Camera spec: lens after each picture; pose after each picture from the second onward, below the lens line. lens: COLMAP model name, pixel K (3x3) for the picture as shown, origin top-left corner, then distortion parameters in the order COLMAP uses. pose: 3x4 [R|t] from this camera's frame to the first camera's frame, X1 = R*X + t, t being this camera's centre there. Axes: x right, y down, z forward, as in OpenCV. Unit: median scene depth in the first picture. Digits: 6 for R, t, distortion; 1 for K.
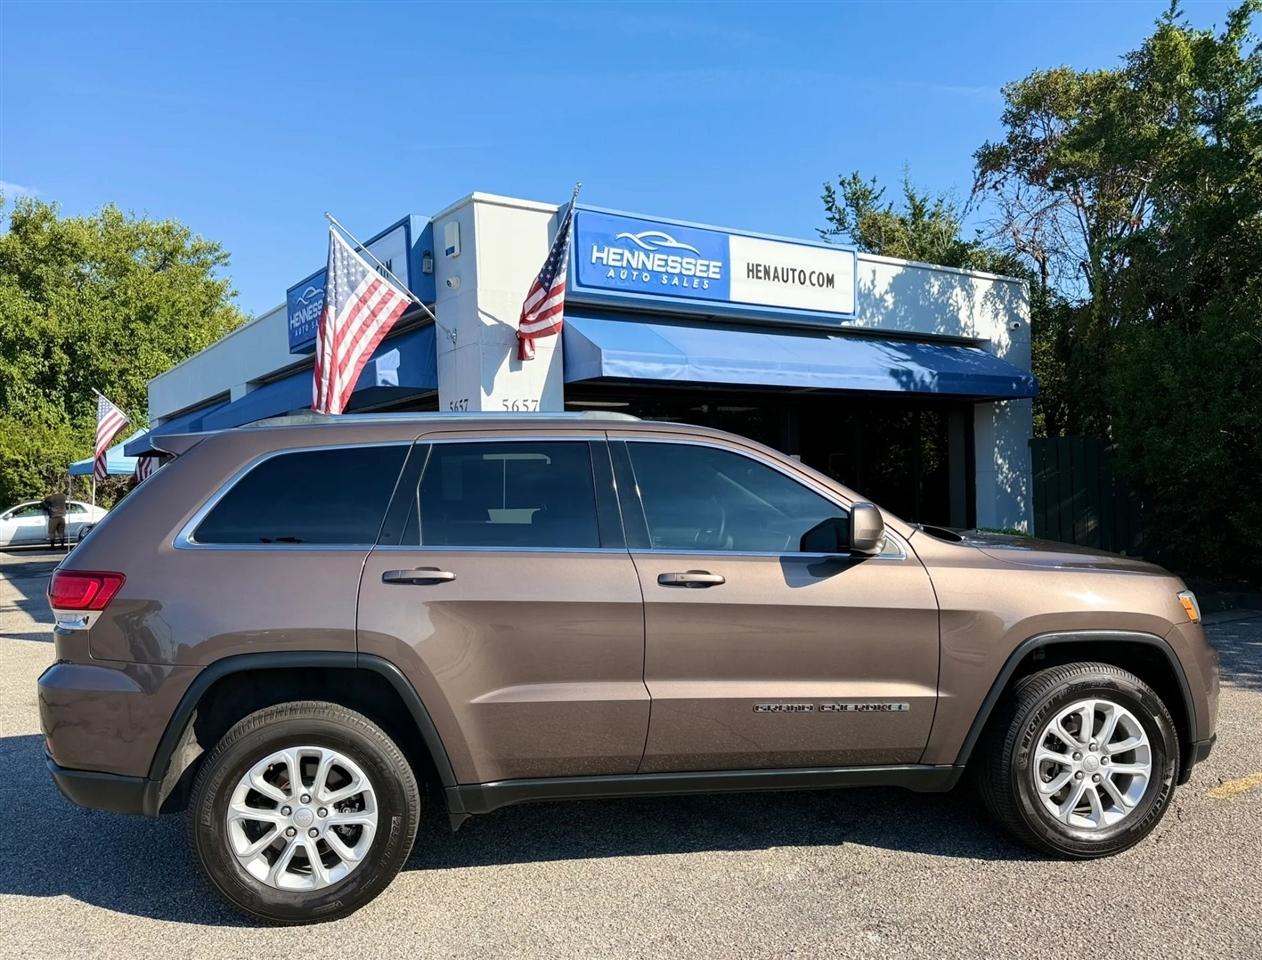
lens RADIAL K [[1015.5, 0, 601.6], [0, 1015.5, 487.3], [0, 0, 1]] dist [0.214627, -0.506531]
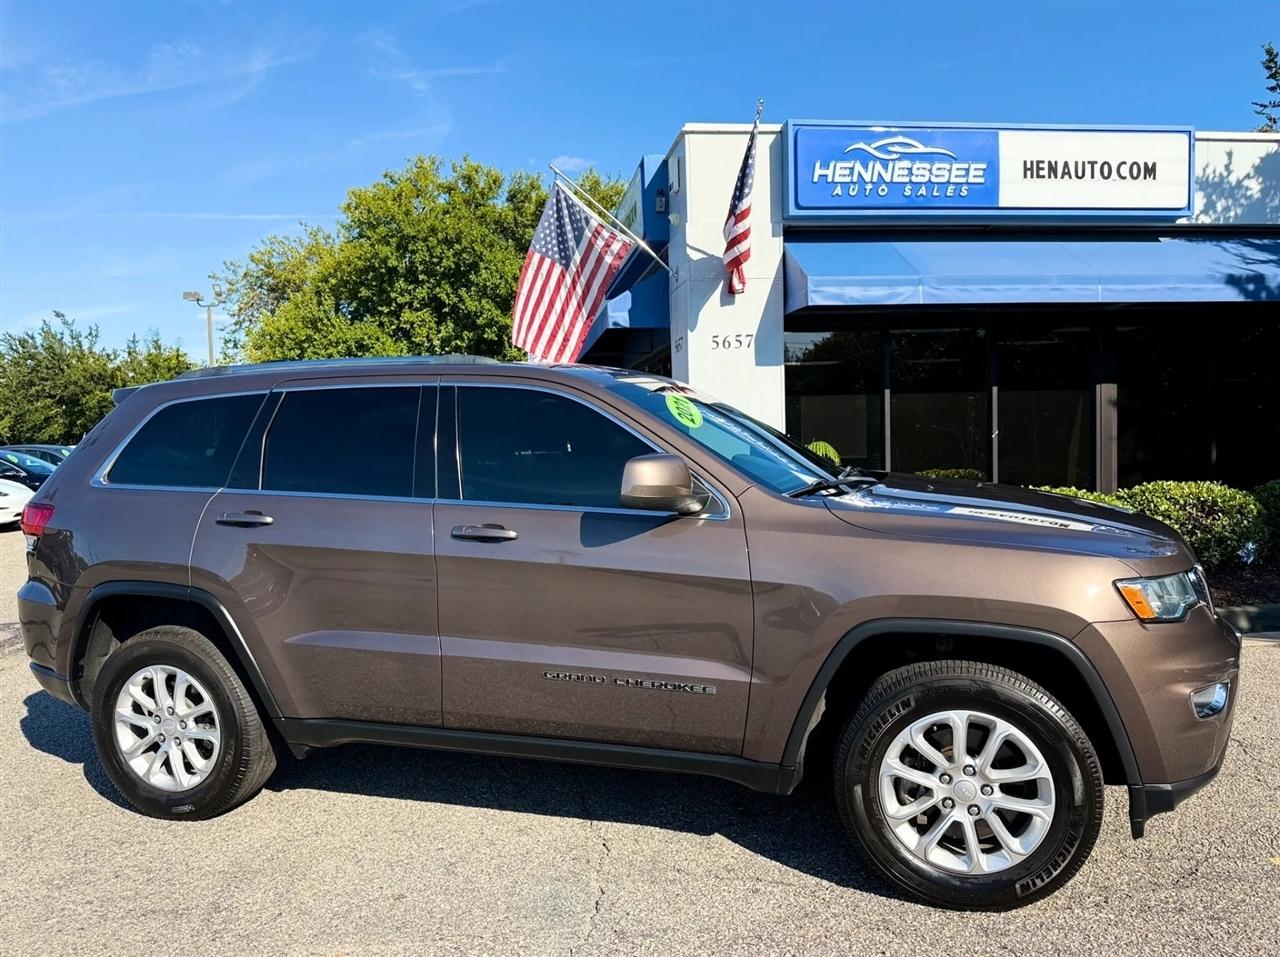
lens RADIAL K [[993.8, 0, 634.9], [0, 993.8, 489.0], [0, 0, 1]] dist [0.061728, -0.103018]
pose [[0.898633, 0.025297, -0.437972, 0.235742], [0.005795, 0.997565, 0.069508, -0.005261], [0.438663, -0.065000, 0.896298, 0.094574]]
